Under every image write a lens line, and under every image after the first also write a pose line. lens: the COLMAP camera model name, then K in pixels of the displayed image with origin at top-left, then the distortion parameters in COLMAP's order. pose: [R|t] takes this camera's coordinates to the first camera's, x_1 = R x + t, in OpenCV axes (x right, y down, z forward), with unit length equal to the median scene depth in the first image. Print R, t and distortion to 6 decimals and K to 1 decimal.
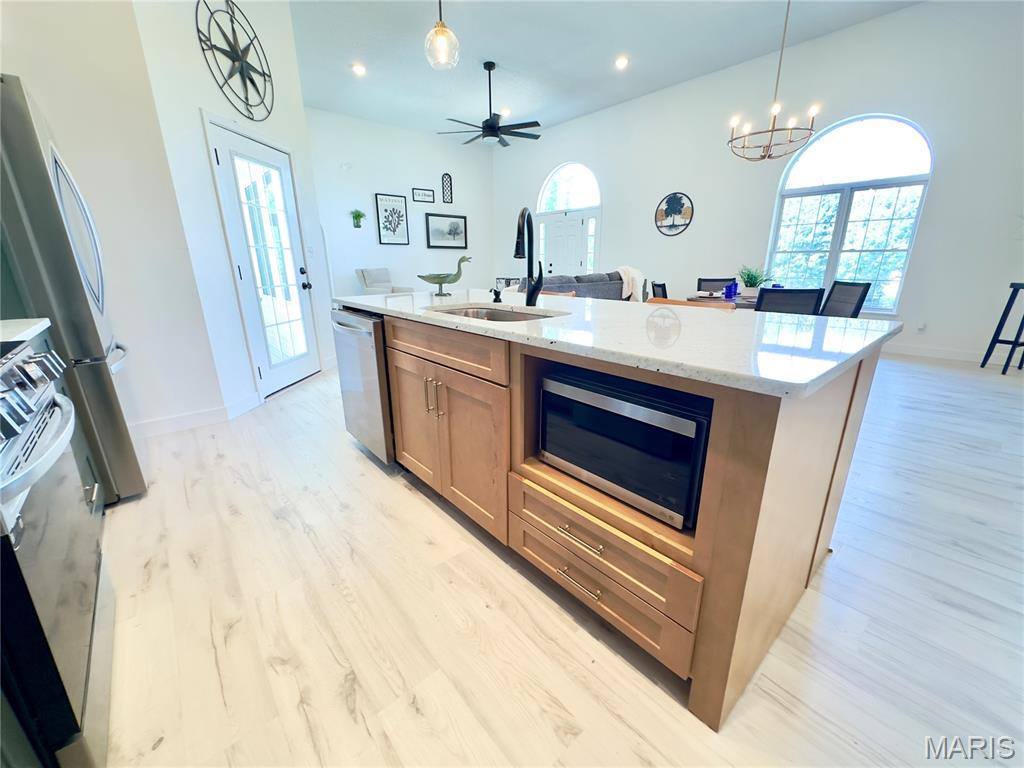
lens RADIAL K [[410.3, 0, 513.8], [0, 410.3, 387.8], [0, 0, 1]] dist [-0.000729, -0.000253]
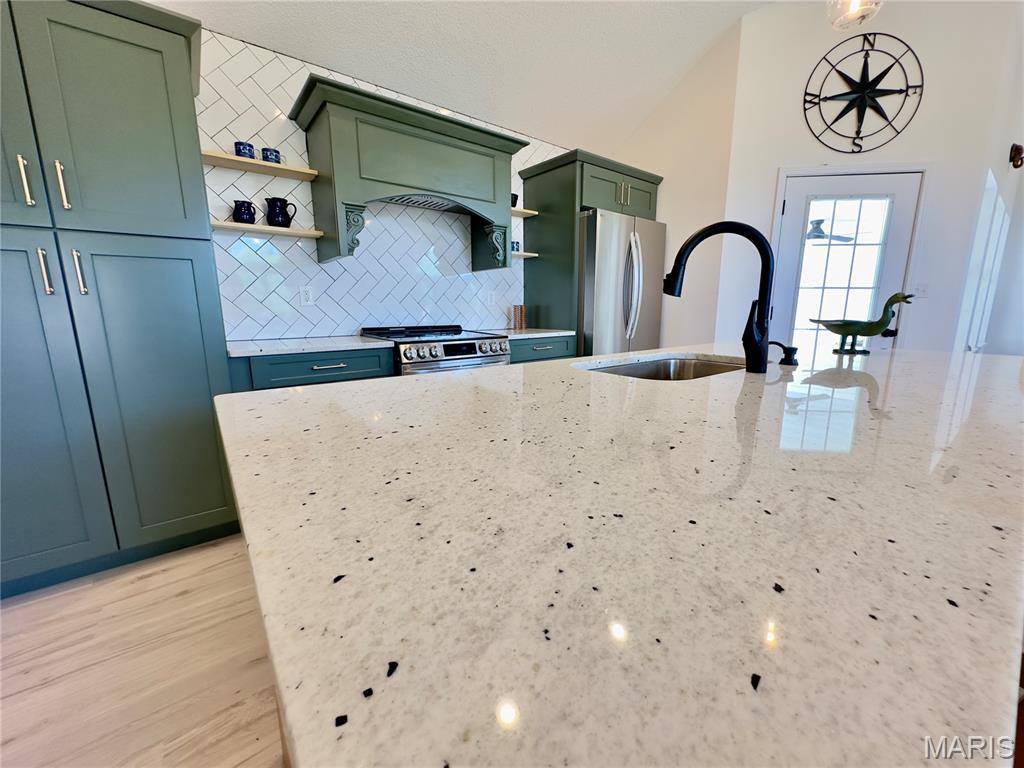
lens RADIAL K [[410.3, 0, 515.1], [0, 410.3, 379.6], [0, 0, 1]] dist [-0.000729, -0.000253]
pose [[-0.057274, 0.181635, -0.981697, 0.401644], [-0.297471, 0.935542, 0.190450, -0.125676], [0.953011, 0.302934, 0.000449, 0.424366]]
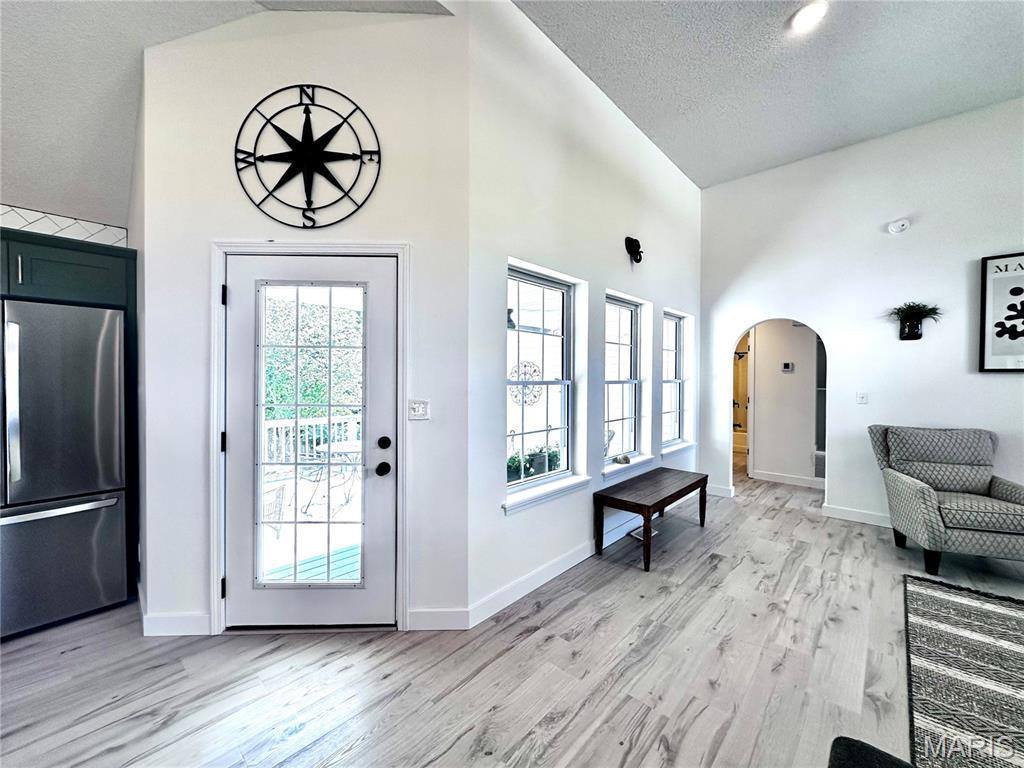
lens RADIAL K [[410.3, 0, 512.7], [0, 410.3, 382.7], [0, 0, 1]] dist [-0.000729, -0.000253]
pose [[0.108565, 0.014241, -0.993987, 0.080575], [-0.297562, 0.954517, -0.018825, -0.499237], [0.948510, 0.297817, 0.107864, 1.331898]]
